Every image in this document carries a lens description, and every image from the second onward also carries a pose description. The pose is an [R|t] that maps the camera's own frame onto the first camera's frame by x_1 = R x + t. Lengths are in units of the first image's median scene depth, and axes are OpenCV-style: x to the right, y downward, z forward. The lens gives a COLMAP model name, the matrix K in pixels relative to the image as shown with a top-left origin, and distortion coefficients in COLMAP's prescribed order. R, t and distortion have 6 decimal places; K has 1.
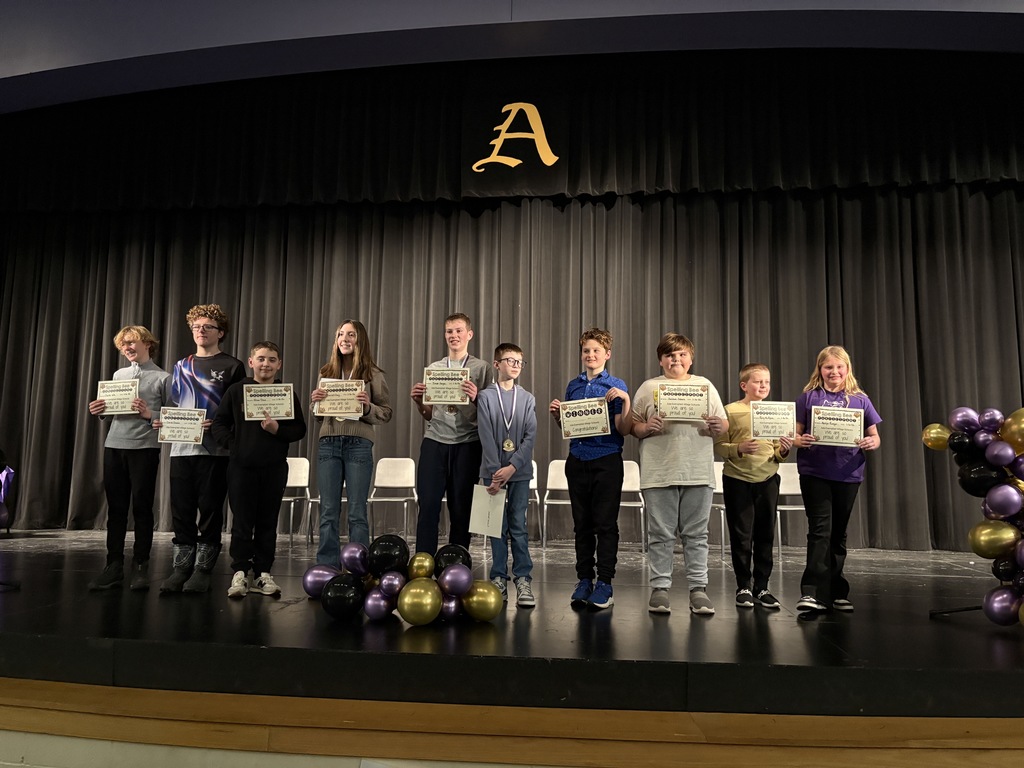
lens RADIAL K [[757.1, 0, 512.0], [0, 757.1, 384.0], [0, 0, 1]] dist [0.008317, 0.003363]
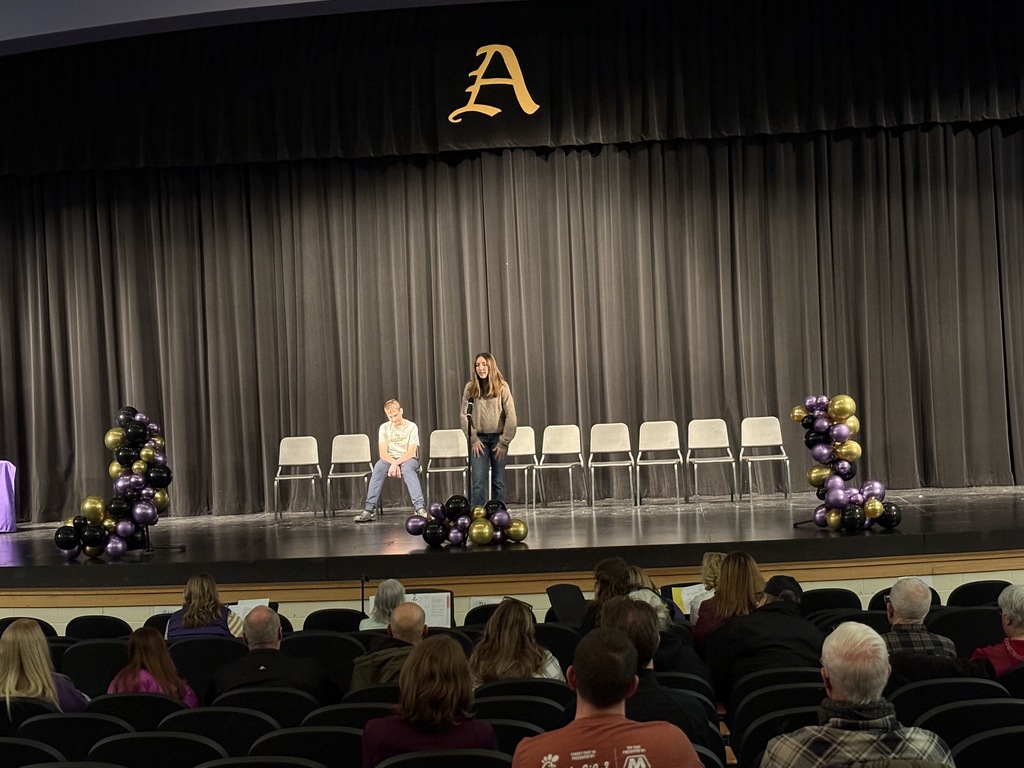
lens RADIAL K [[1822.7, 0, 512.0], [0, 1822.7, 384.0], [0, 0, 1]] dist [-0.033608, -0.095212]
pose [[0.997573, -0.057778, 0.038868, -0.082243], [0.052709, 0.991284, 0.120742, -0.231830], [-0.045505, -0.118400, 0.991923, -1.311799]]
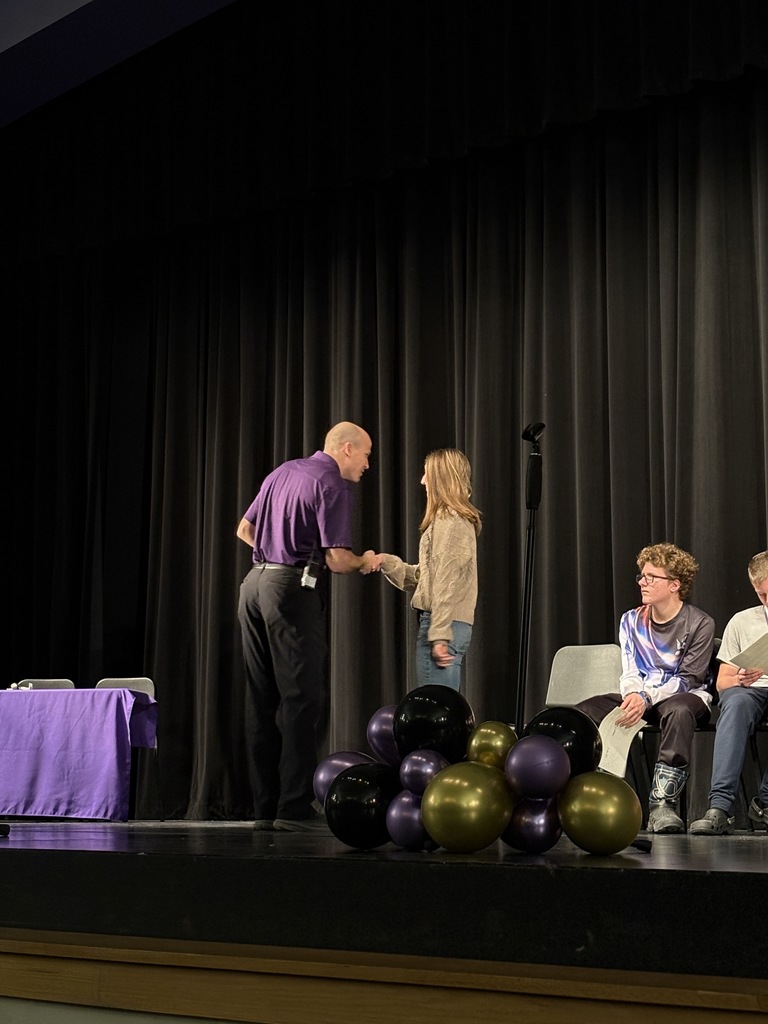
lens RADIAL K [[1923.7, 0, 384.0], [0, 1923.7, 512.0], [0, 0, 1]] dist [0.161783, -0.176237]
pose [[0.819168, -0.094920, -0.565644, 0.250167], [0.072139, 0.995430, -0.062570, 0.071071], [0.568999, 0.010450, 0.822272, -0.043325]]
